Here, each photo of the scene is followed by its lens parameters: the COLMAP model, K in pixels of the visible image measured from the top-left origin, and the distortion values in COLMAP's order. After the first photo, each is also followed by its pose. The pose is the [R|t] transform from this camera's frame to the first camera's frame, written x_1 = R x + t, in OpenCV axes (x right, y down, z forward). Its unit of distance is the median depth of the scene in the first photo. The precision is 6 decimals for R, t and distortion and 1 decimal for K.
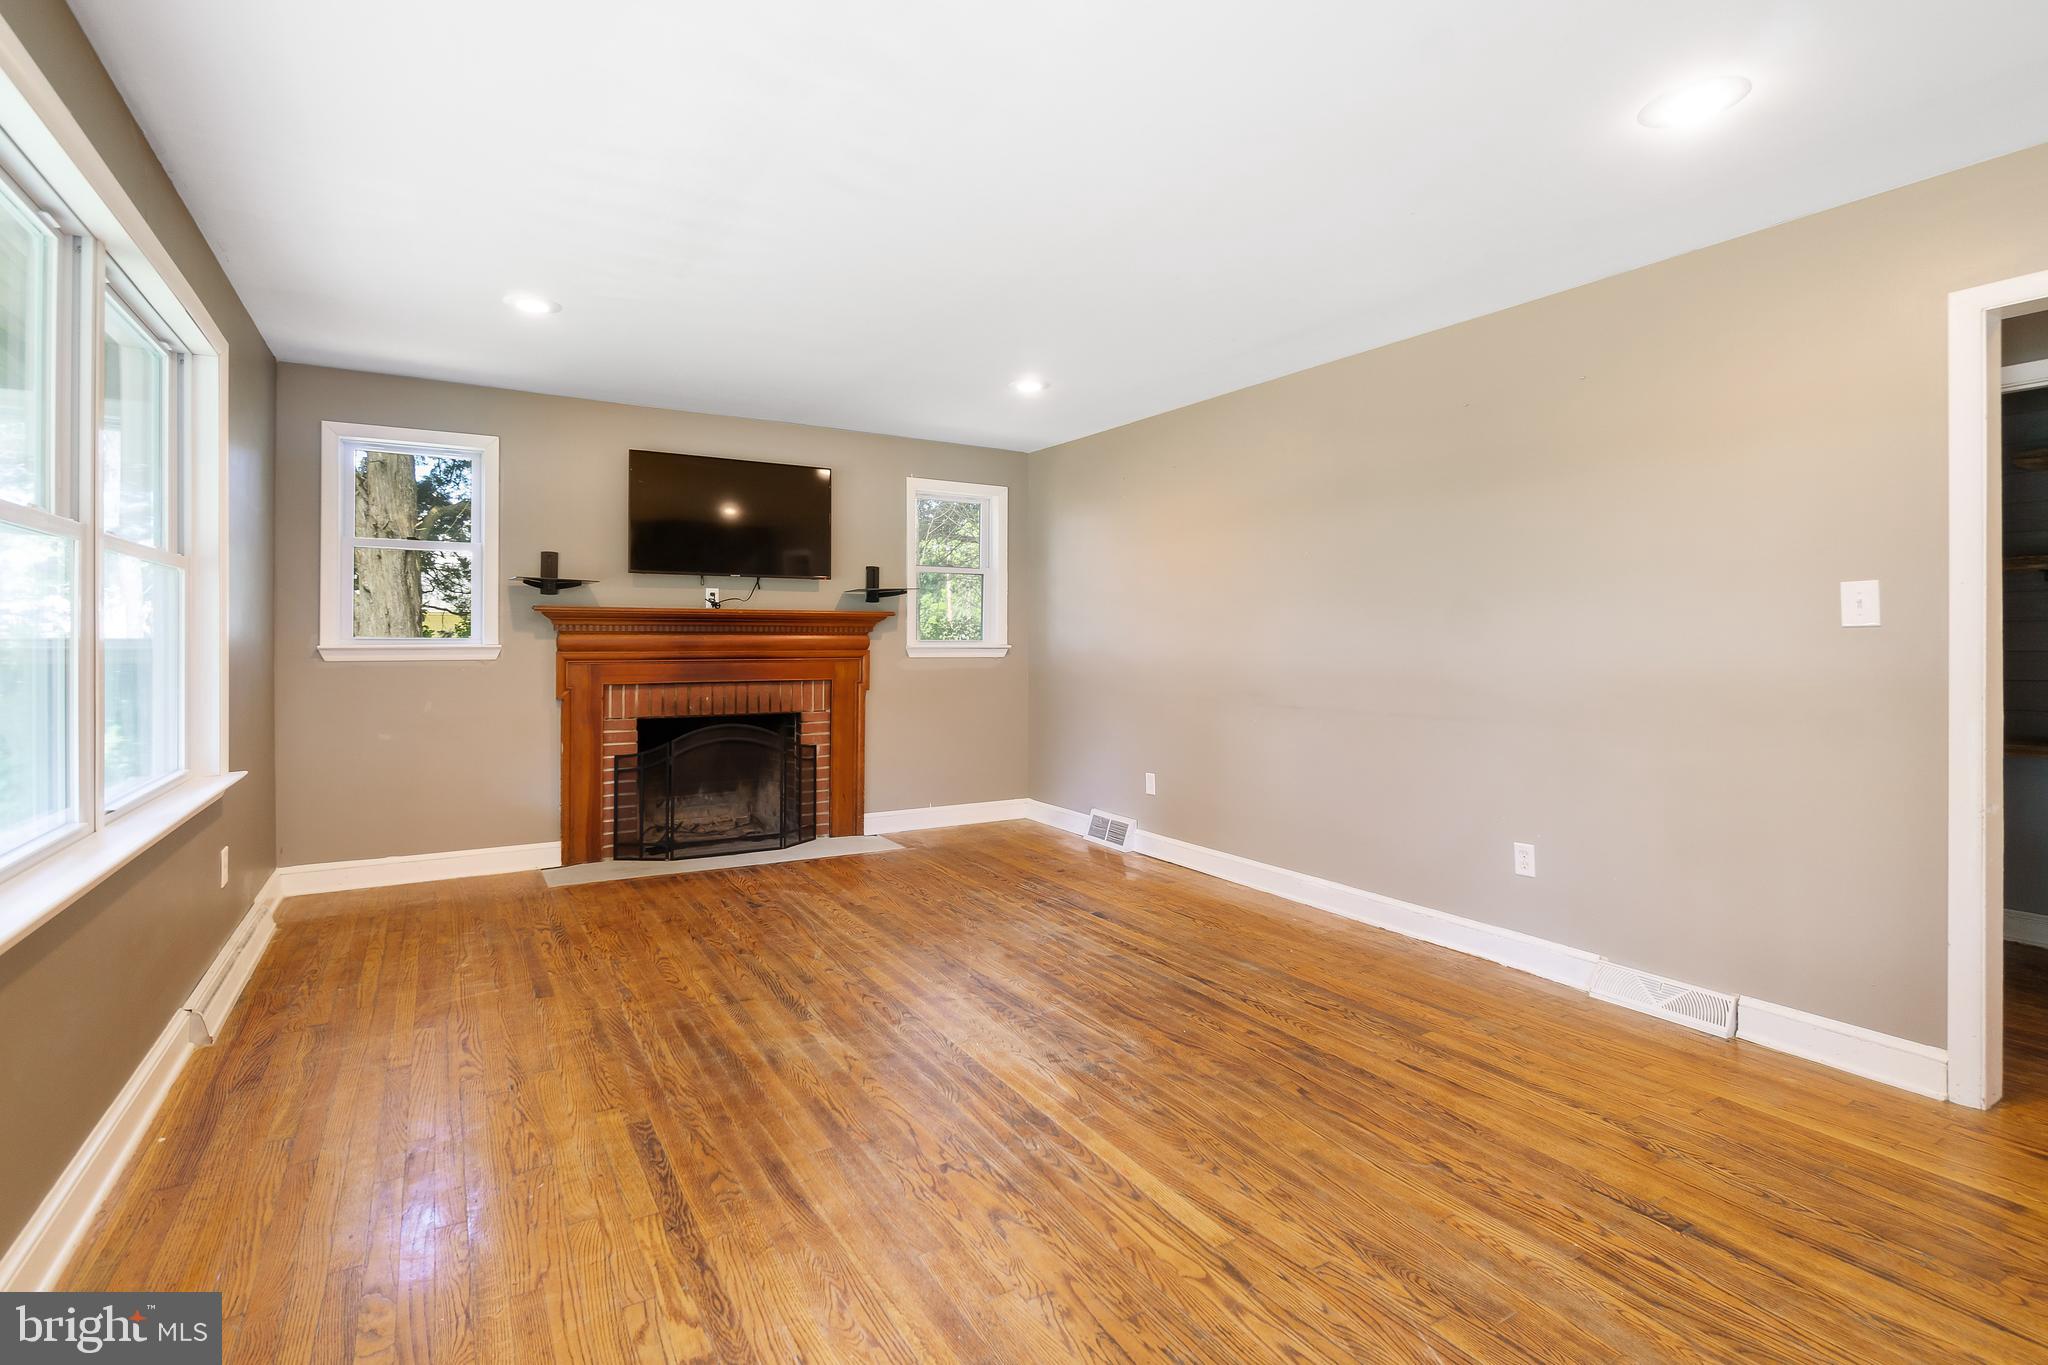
lens RADIAL K [[968.4, 0, 1028.0], [0, 968.4, 643.9], [0, 0, 1]] dist [-0.017008, 0.009093]
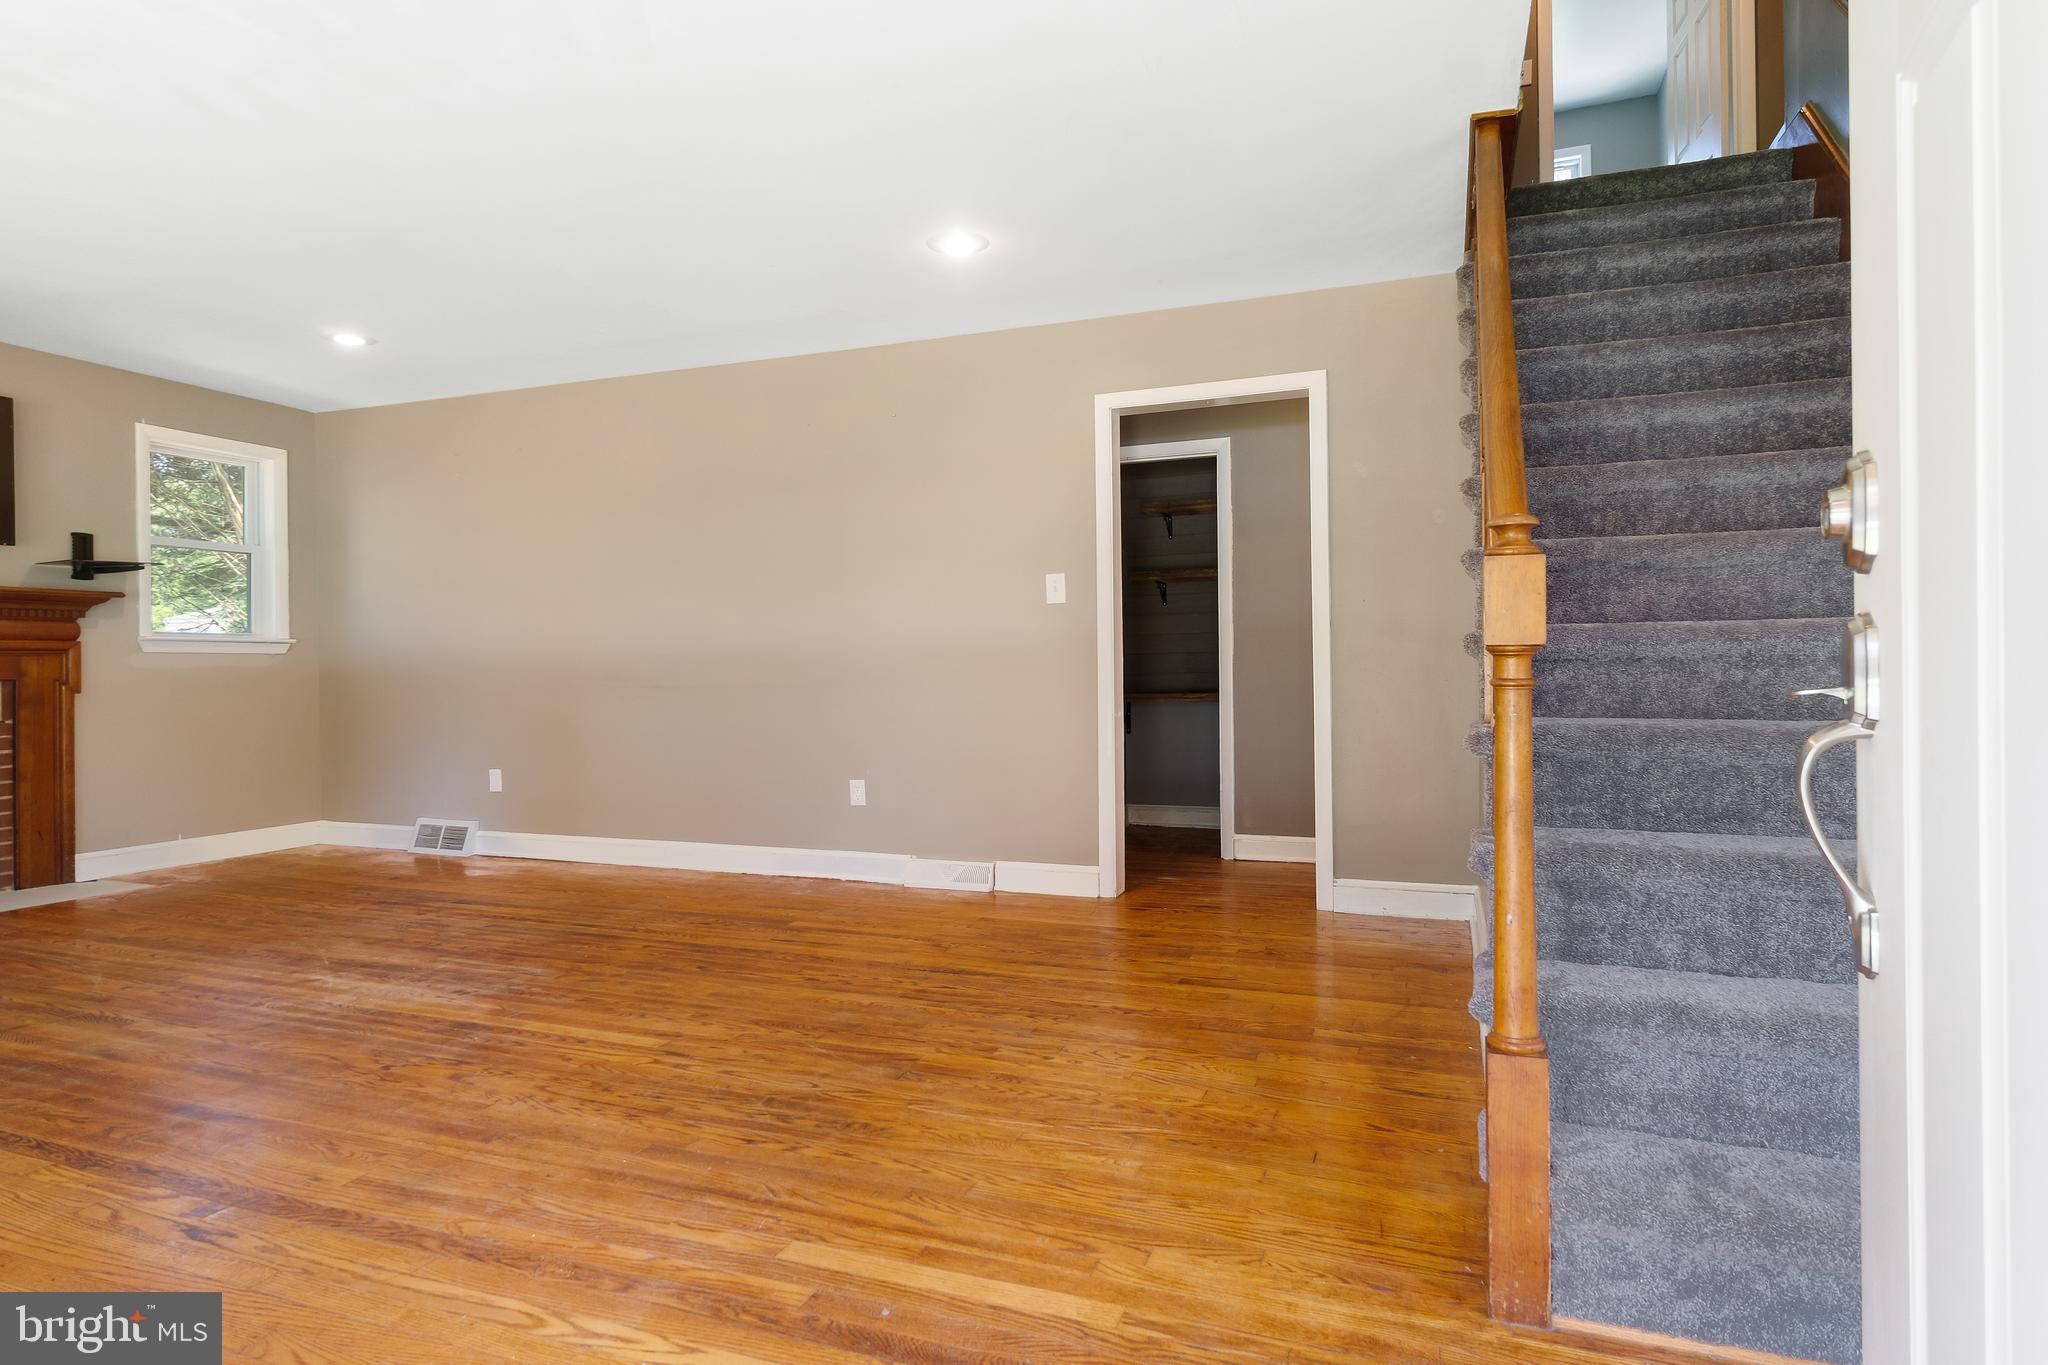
lens RADIAL K [[1084.6, 0, 1059.2], [0, 1084.6, 675.0], [0, 0, 1]] dist [-0.001977, -0.002370]
pose [[0.780779, -0.010333, 0.624722, -0.215589], [0.011893, 0.999928, 0.001675, 0.095033], [-0.624695, 0.006122, 0.780845, -0.360531]]
